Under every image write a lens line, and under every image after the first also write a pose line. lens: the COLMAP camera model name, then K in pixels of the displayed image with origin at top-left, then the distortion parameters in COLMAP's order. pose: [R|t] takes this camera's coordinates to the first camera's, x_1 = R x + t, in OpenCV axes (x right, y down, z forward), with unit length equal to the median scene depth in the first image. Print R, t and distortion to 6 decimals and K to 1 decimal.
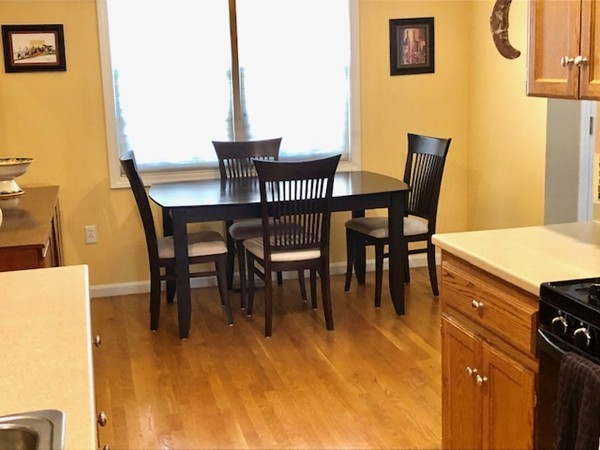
lens RADIAL K [[855.4, 0, 300.2], [0, 855.4, 213.4], [0, 0, 1]] dist [0.306842, -1.322256]
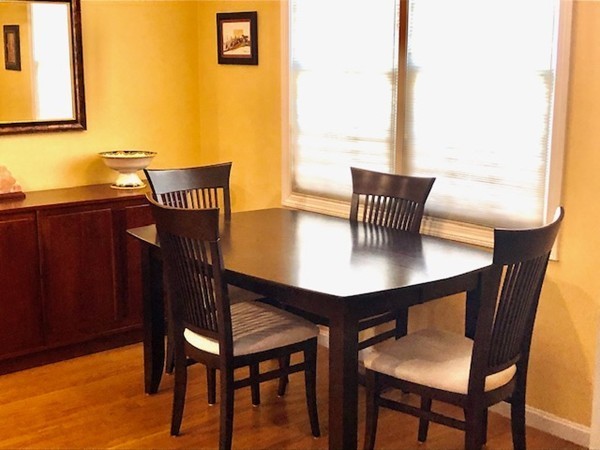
lens RADIAL K [[855.4, 0, 300.2], [0, 855.4, 213.4], [0, 0, 1]] dist [0.306842, -1.322256]
pose [[0.425660, 0.191391, -0.884411, 0.560917], [-0.178311, 0.975953, 0.125381, -0.135639], [0.887141, 0.104331, 0.449551, 0.666094]]
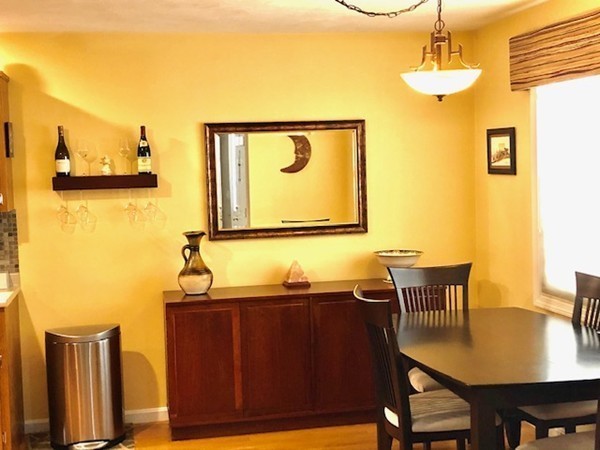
lens RADIAL K [[855.4, 0, 300.2], [0, 855.4, 213.4], [0, 0, 1]] dist [0.306842, -1.322256]
pose [[-0.051898, 0.093512, -0.994265, 0.711056], [-0.150028, 0.983577, 0.100338, -0.184015], [0.987319, 0.154375, -0.037016, 0.814715]]
